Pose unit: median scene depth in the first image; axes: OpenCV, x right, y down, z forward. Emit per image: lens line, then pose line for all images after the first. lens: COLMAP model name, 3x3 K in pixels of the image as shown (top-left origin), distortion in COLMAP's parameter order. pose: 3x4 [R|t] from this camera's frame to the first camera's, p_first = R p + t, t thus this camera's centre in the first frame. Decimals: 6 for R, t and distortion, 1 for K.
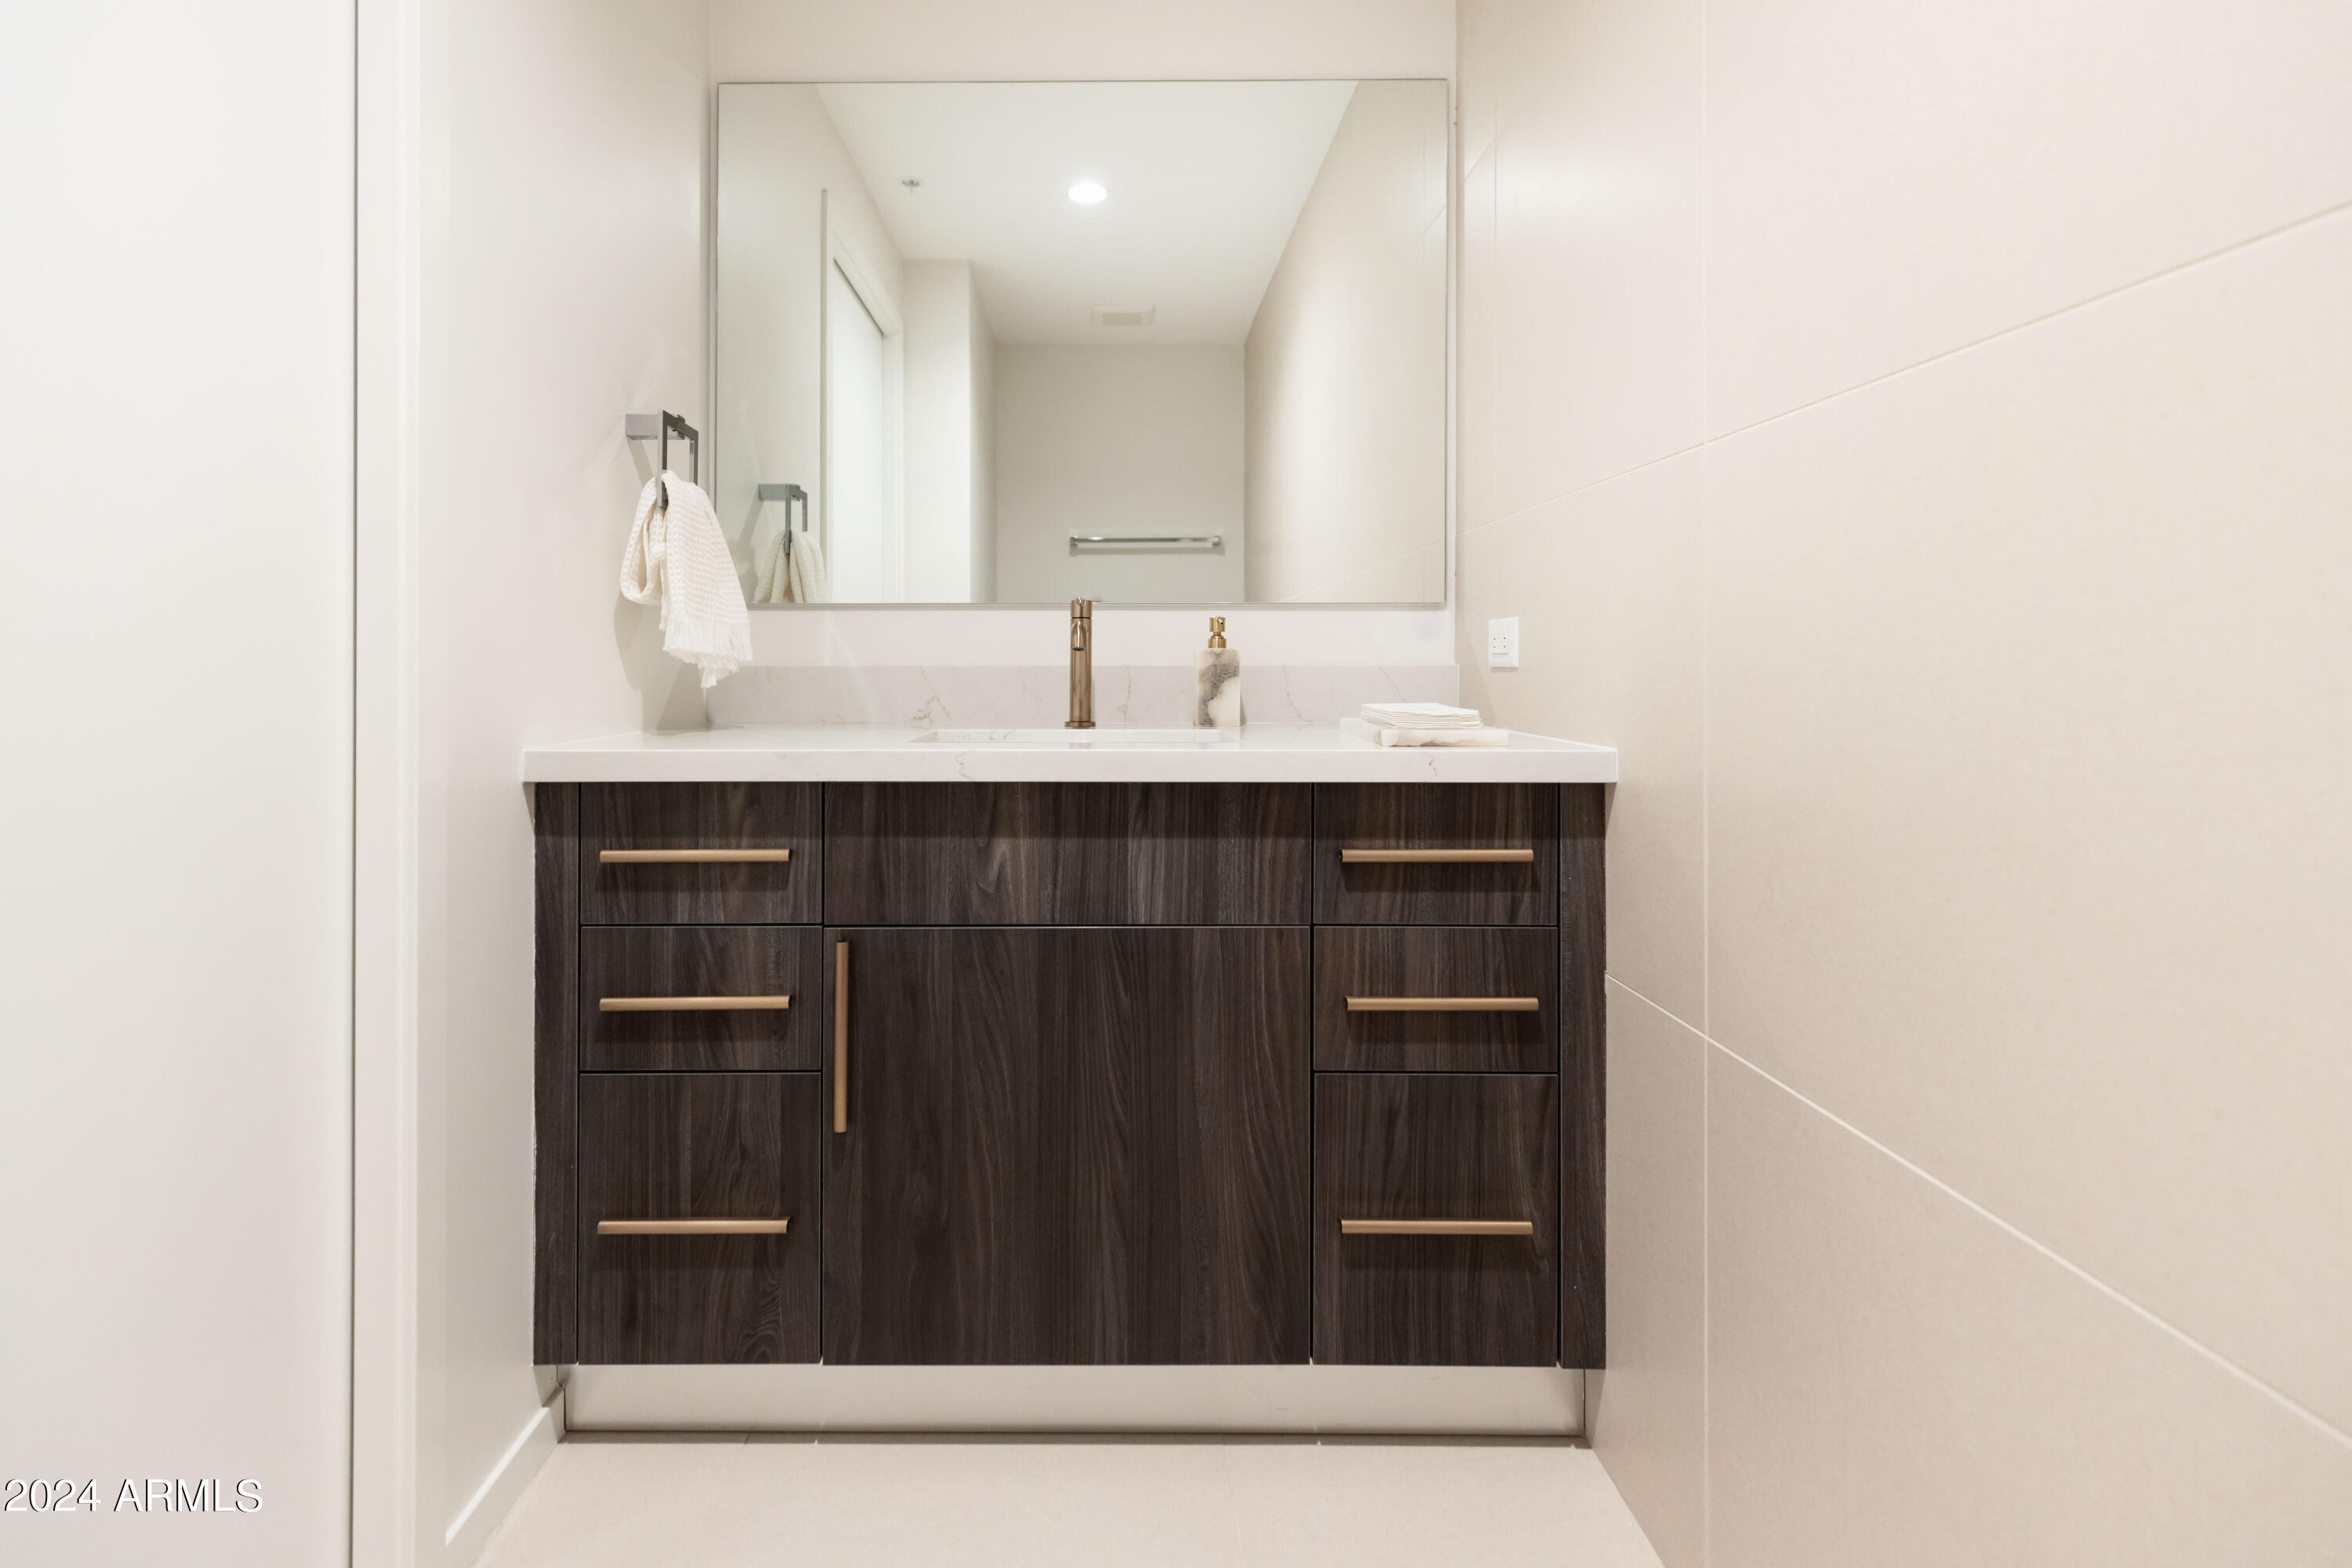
lens RADIAL K [[1098.0, 0, 1182.1], [0, 1098.0, 700.6], [0, 0, 1]] dist [0.003525, -0.000187]
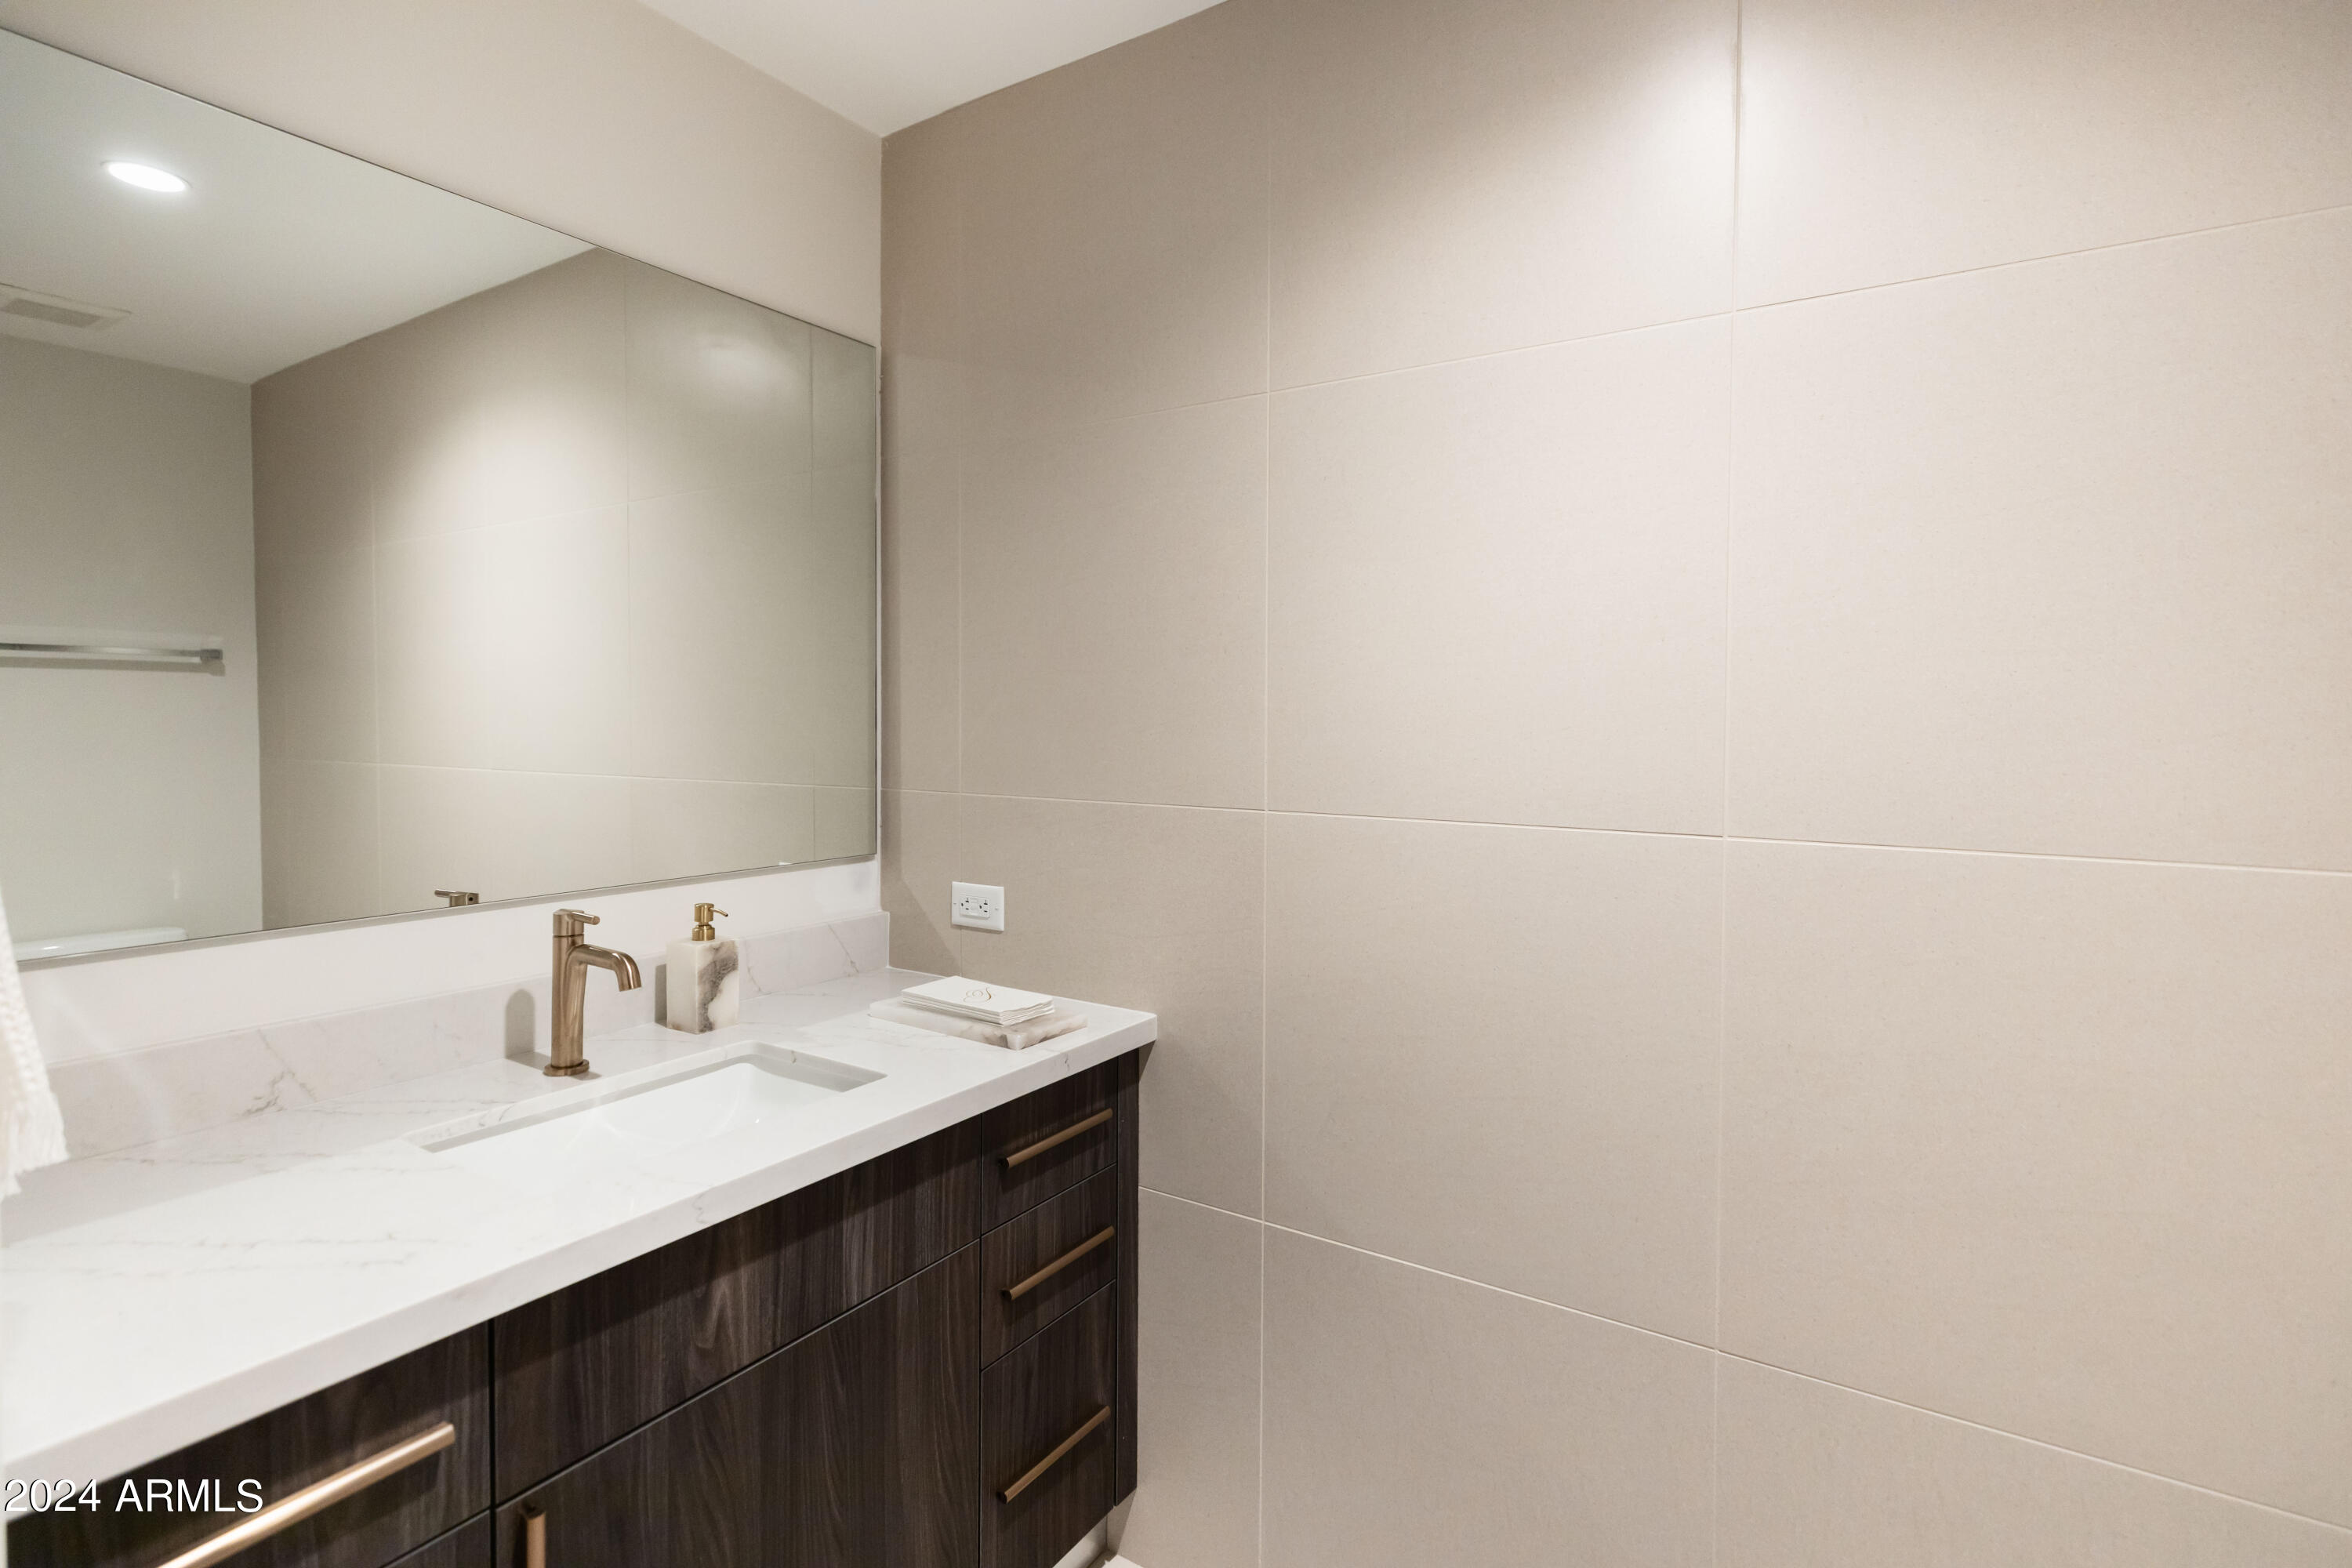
lens RADIAL K [[1098.0, 0, 1179.2], [0, 1098.0, 767.3], [0, 0, 1]] dist [0.003525, -0.000187]
pose [[0.554876, -0.026055, 0.831525, -0.649321], [0.001567, 0.999540, 0.030274, -0.282445], [-0.831931, -0.015496, 0.554662, 0.257530]]
